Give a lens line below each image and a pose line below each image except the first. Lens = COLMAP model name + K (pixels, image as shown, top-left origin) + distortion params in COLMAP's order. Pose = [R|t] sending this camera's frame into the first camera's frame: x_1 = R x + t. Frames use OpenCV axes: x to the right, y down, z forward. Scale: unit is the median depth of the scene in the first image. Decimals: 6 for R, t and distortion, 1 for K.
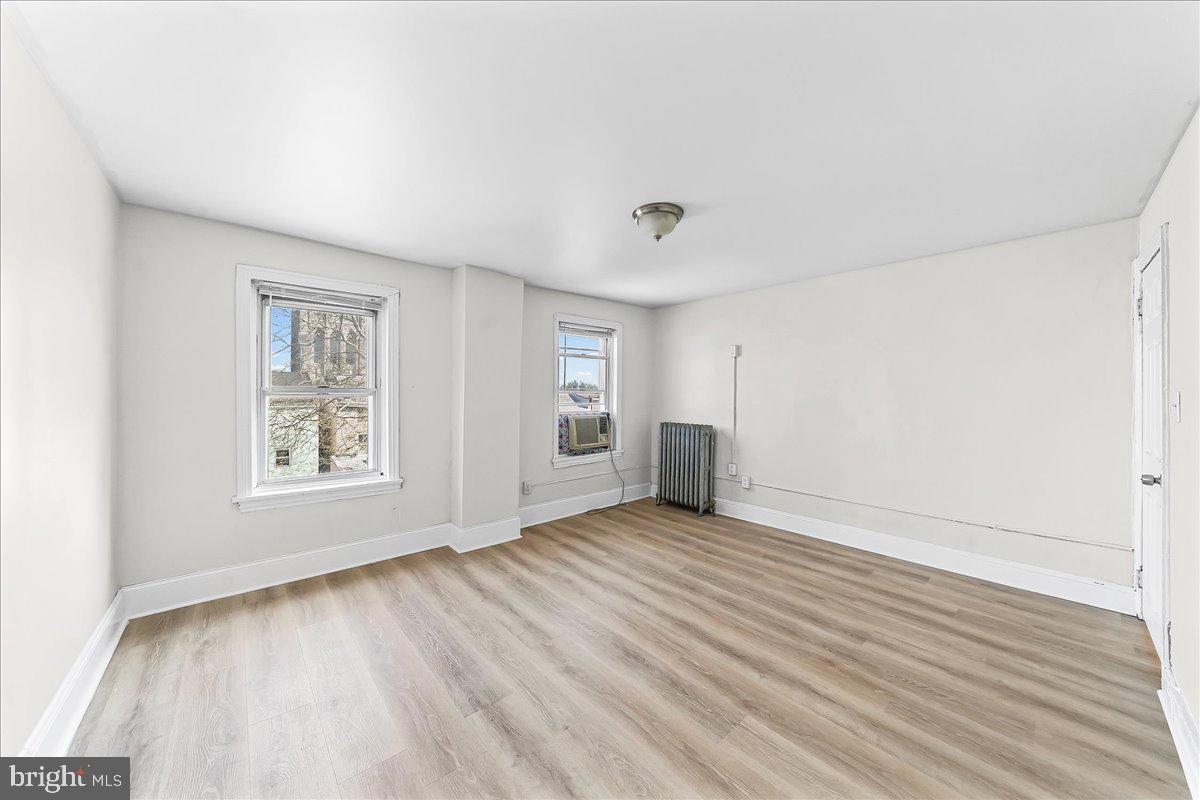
lens RADIAL K [[418.5, 0, 605.8], [0, 418.5, 391.5], [0, 0, 1]] dist [0.000752, -0.000073]
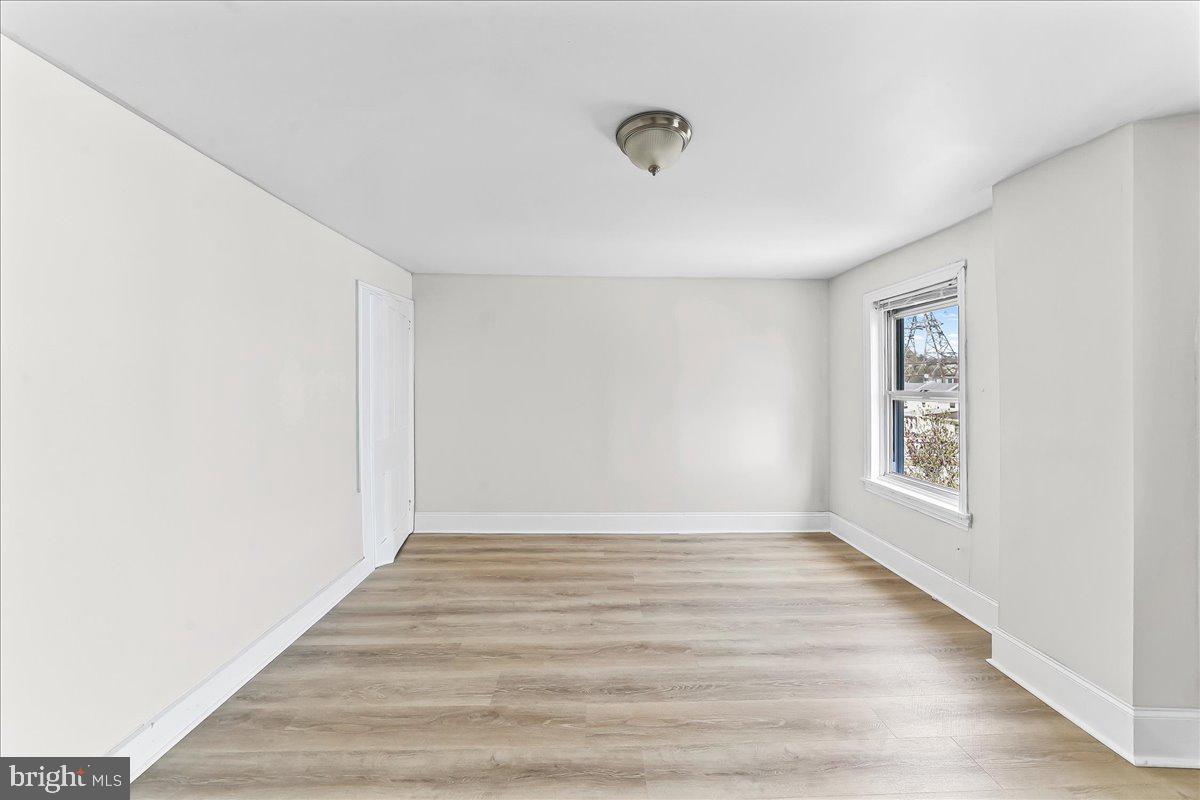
lens RADIAL K [[418.5, 0, 600.3], [0, 418.5, 390.0], [0, 0, 1]] dist [0.000752, -0.000073]
pose [[-0.651733, 0.001631, -0.758446, 0.836573], [-0.006431, 0.999950, 0.007676, -0.022216], [0.758421, 0.009881, -0.651690, 1.657368]]
